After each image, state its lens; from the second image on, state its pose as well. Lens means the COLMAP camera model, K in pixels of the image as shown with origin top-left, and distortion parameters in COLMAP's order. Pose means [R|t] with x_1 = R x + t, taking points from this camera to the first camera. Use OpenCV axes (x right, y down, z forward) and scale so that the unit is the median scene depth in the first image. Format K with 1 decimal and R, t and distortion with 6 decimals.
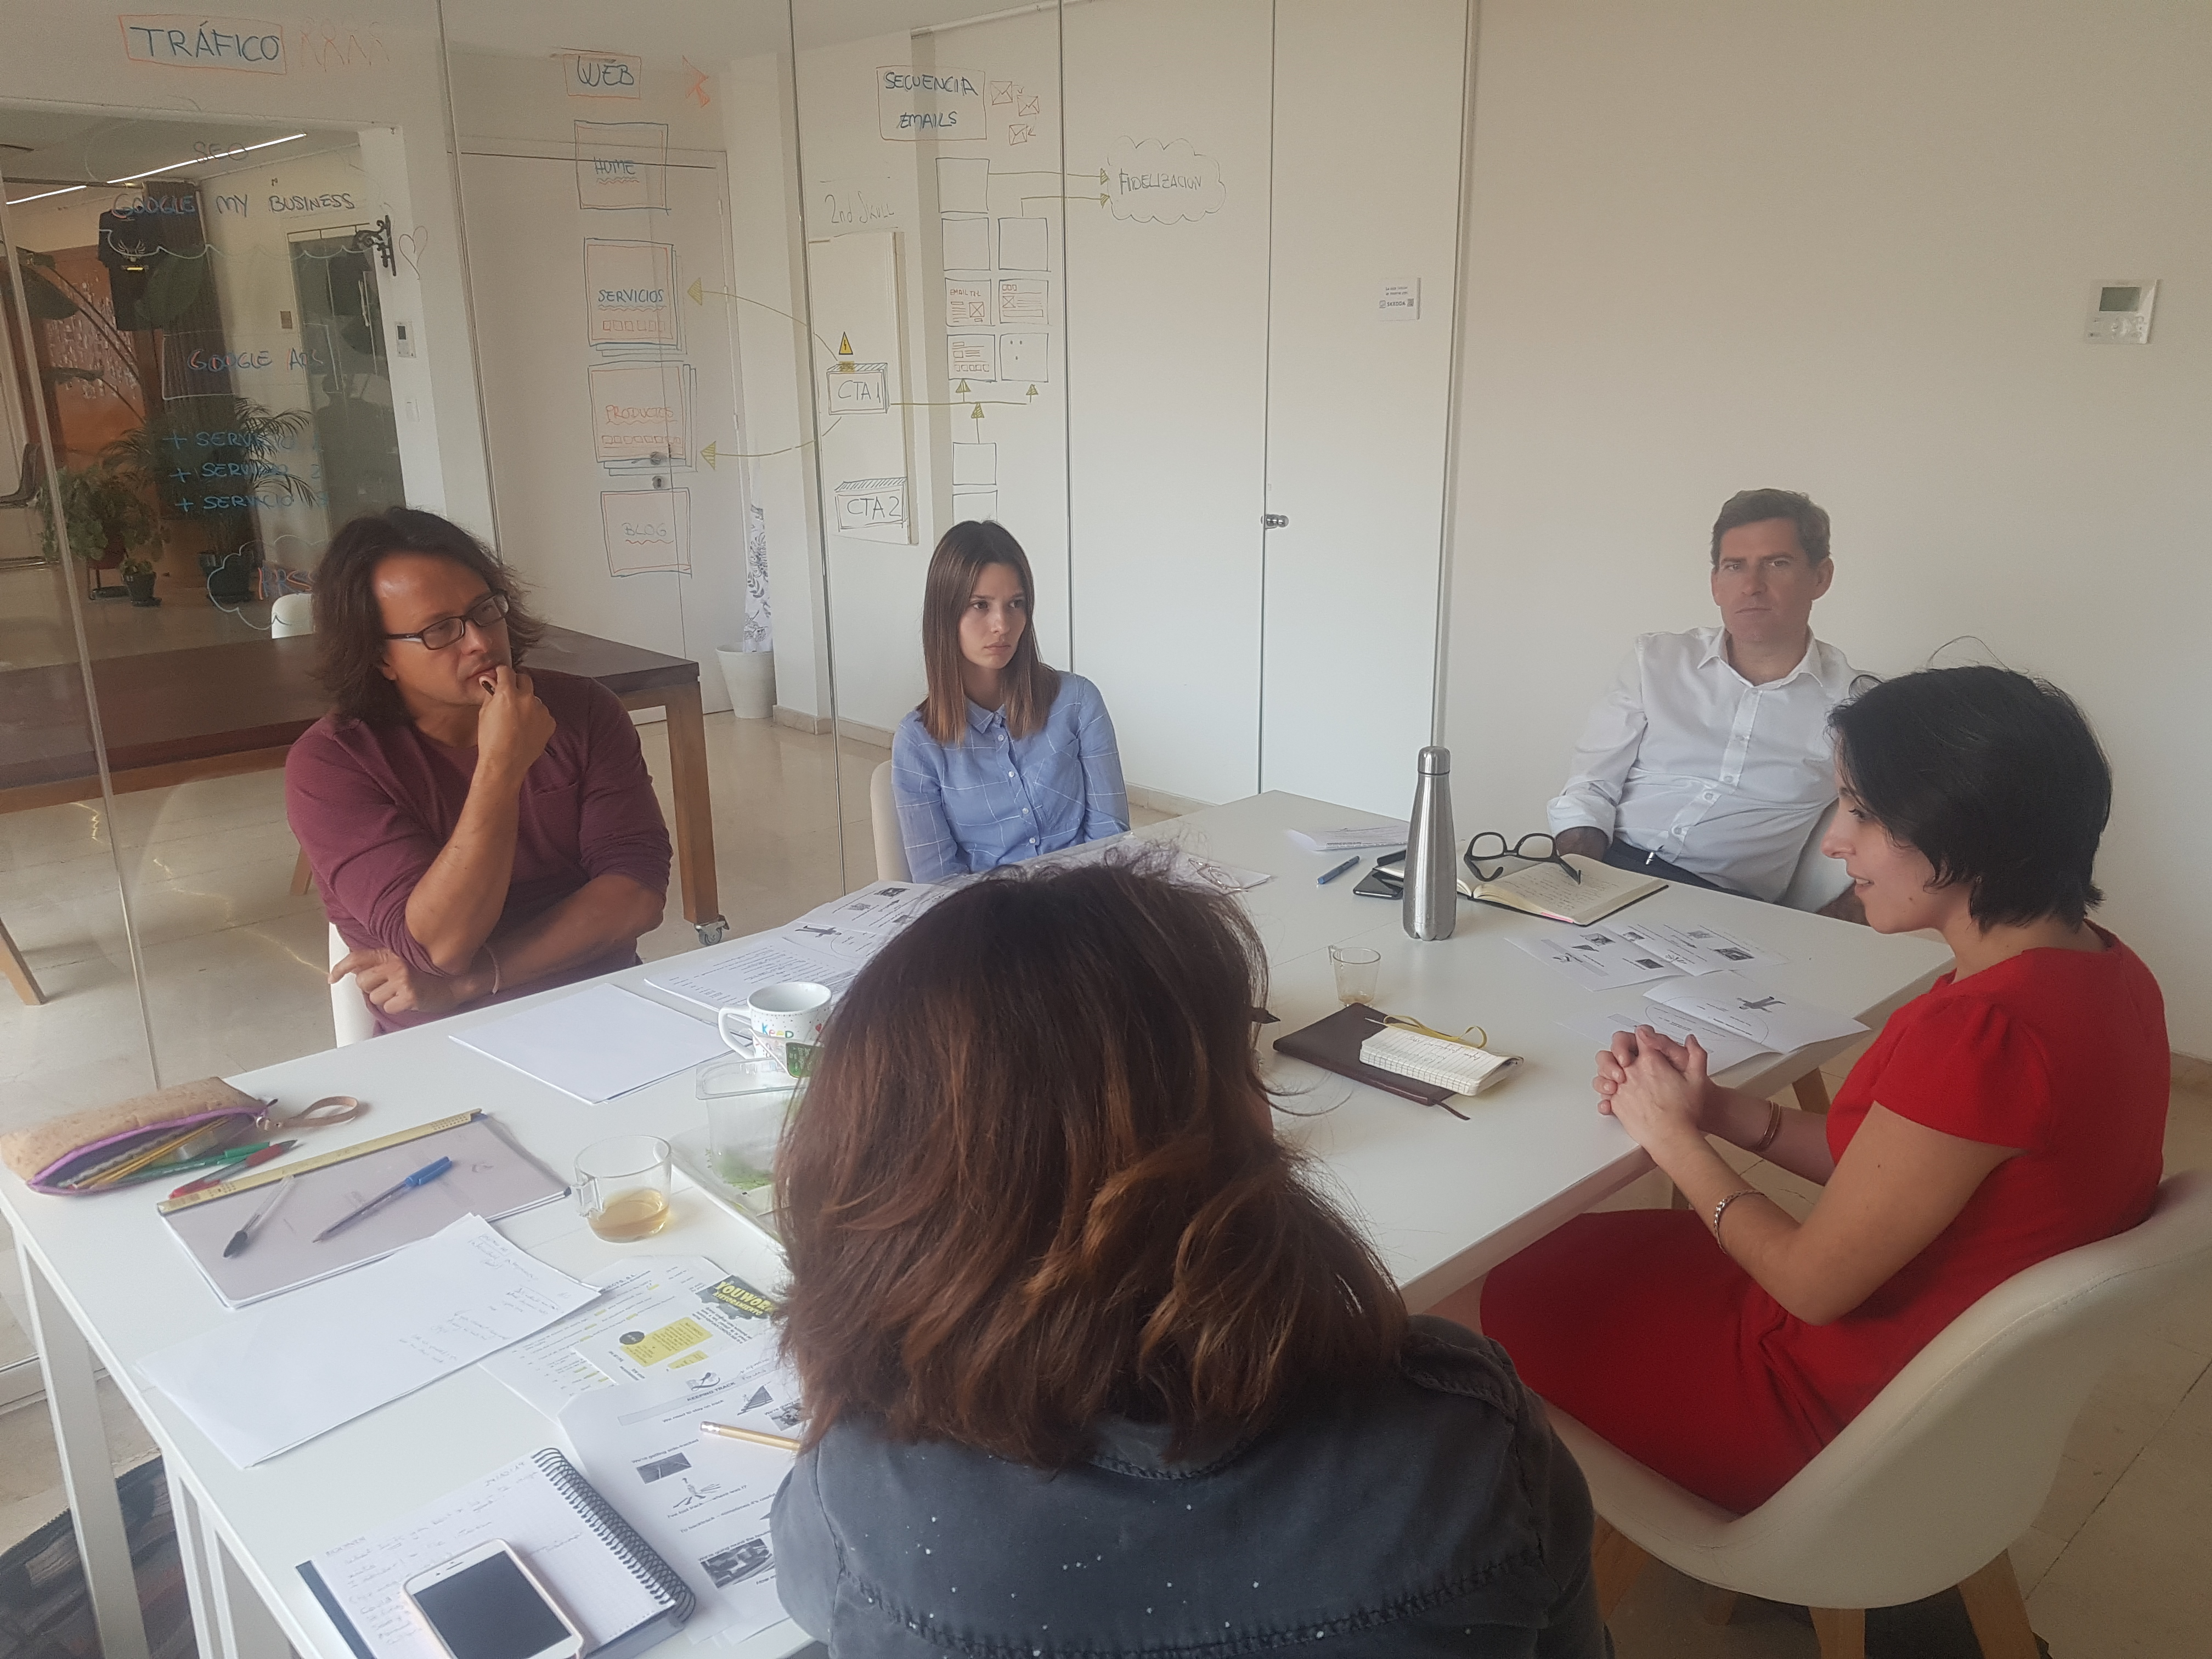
lens RADIAL K [[1759.8, 0, 1106.0], [0, 1759.8, 829.5], [0, 0, 1]] dist [0.072579, -0.122437]
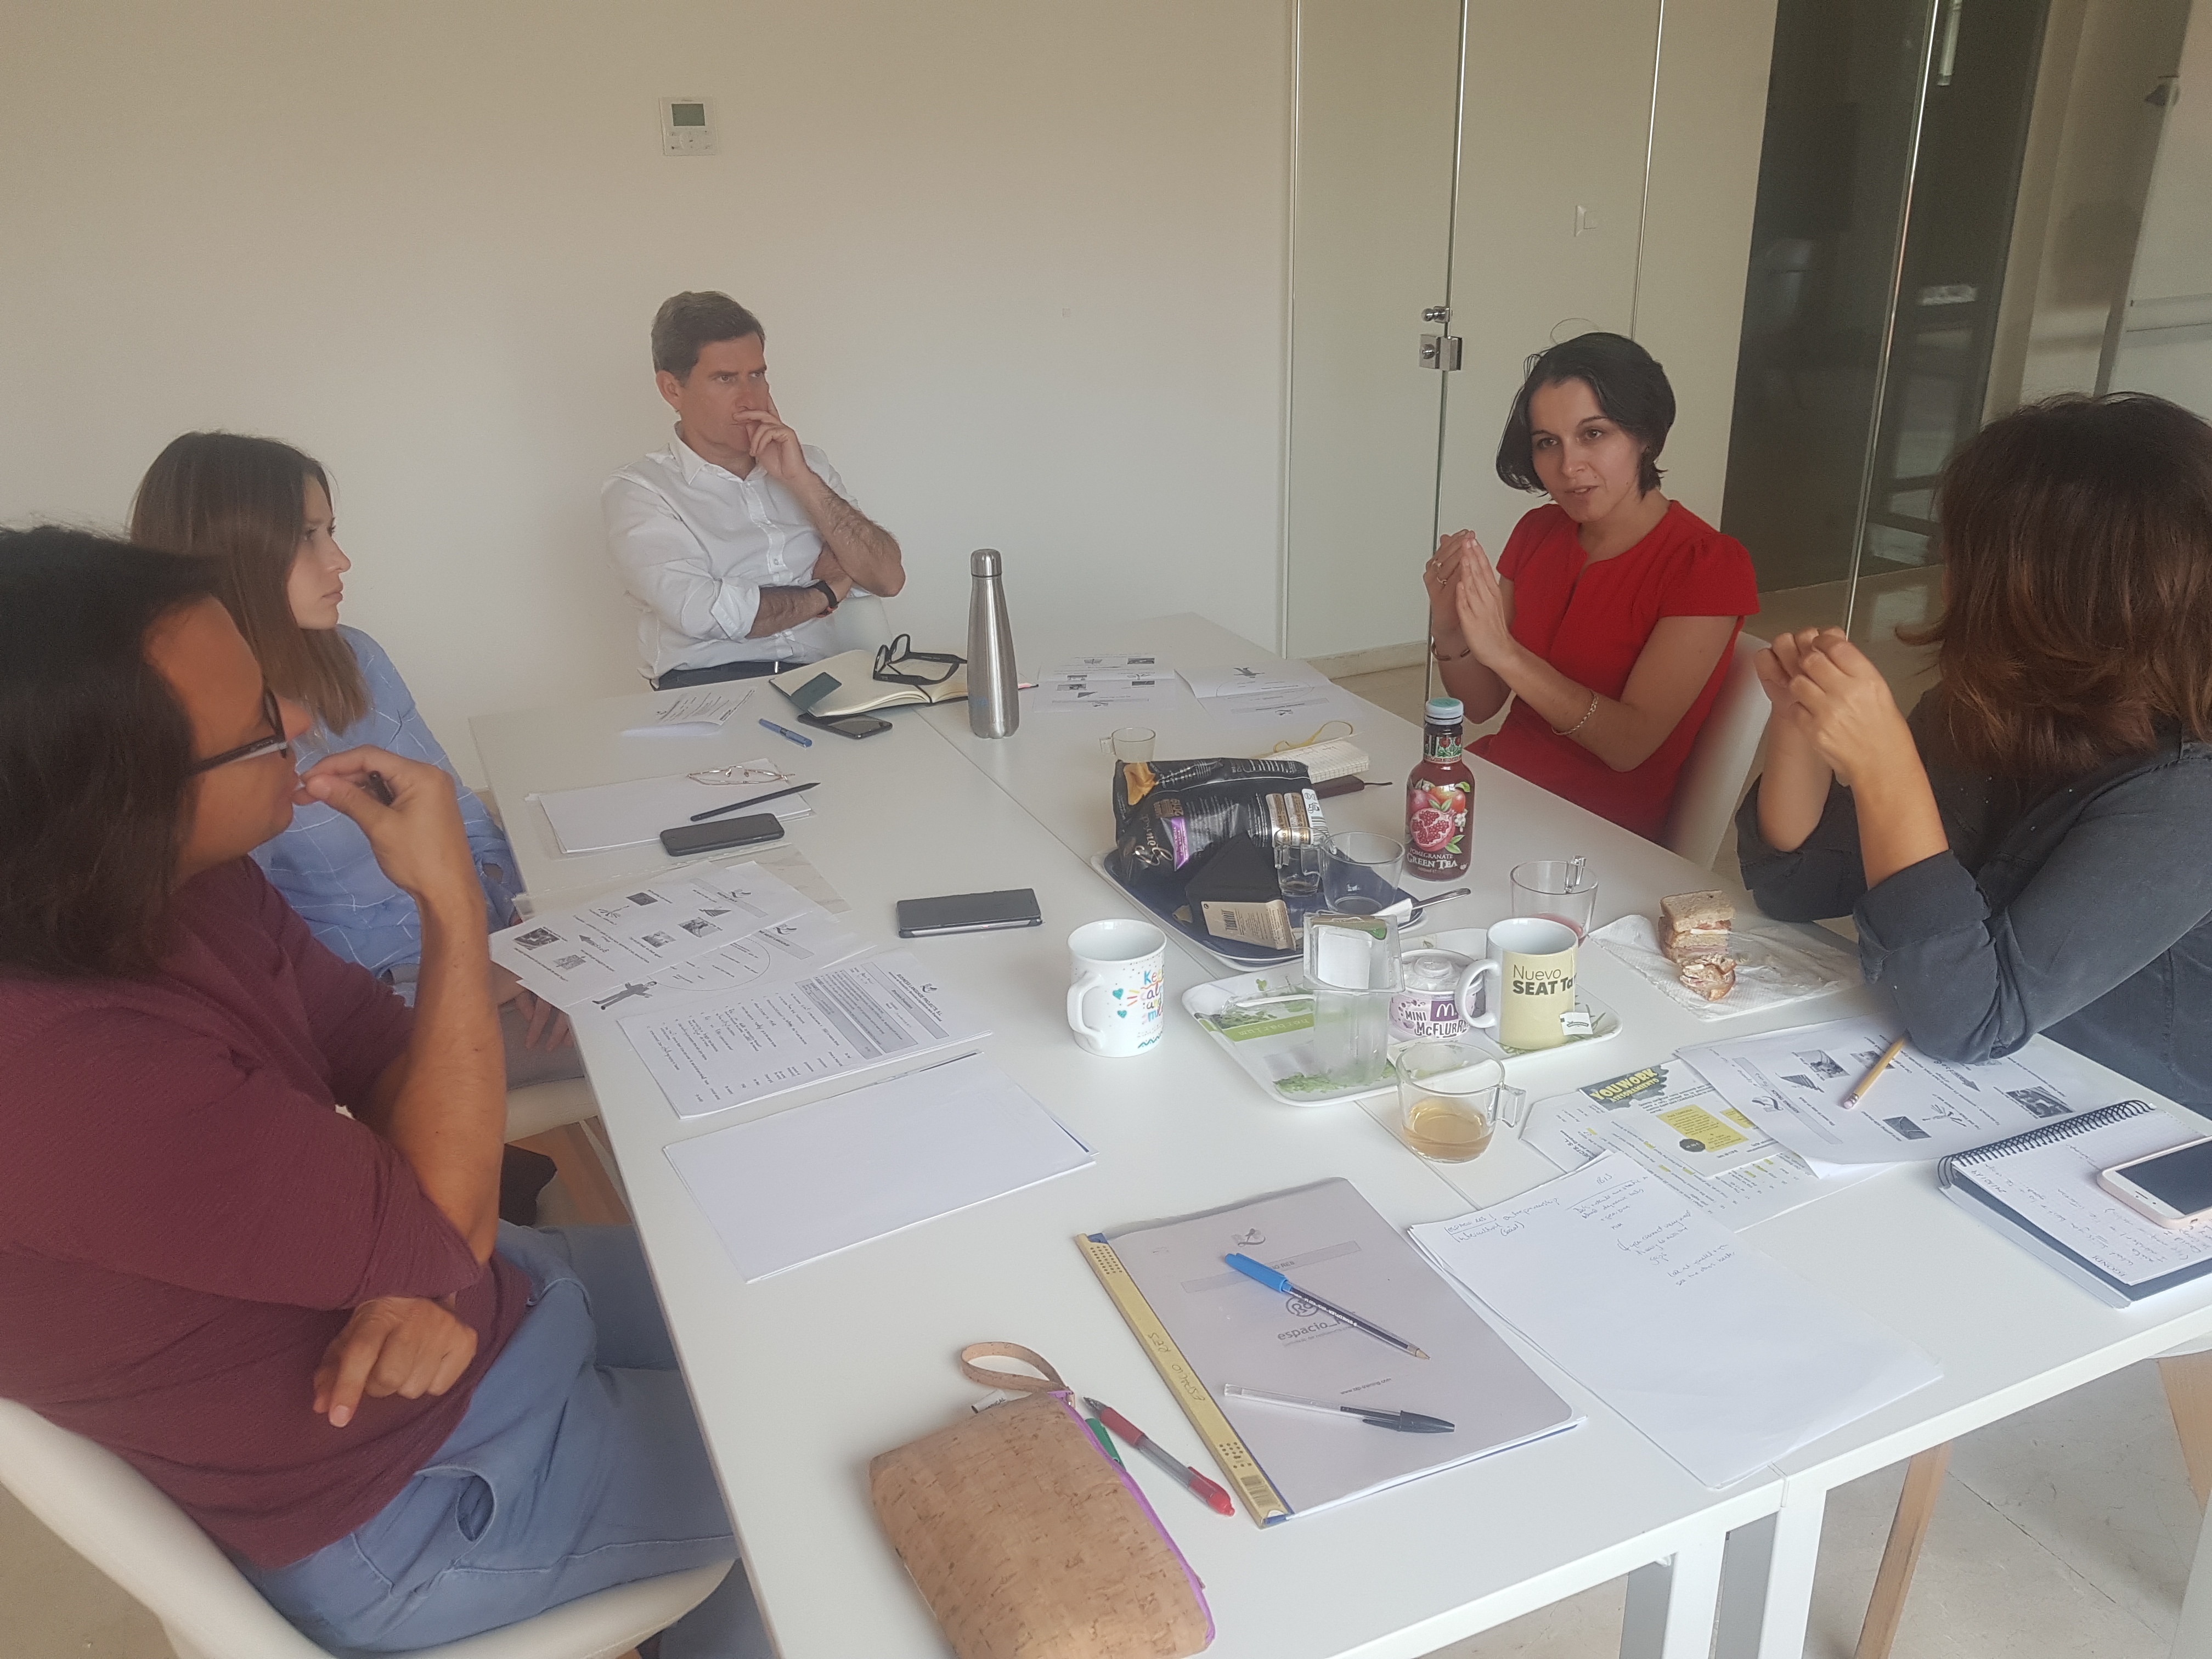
lens RADIAL K [[1759.8, 0, 1106.0], [0, 1759.8, 829.5], [0, 0, 1]] dist [0.072579, -0.122437]
pose [[0.330876, -0.350661, 0.876104, -0.735431], [0.284298, 0.922304, 0.261782, -0.143060], [-0.899831, 0.162457, 0.404861, 0.542426]]
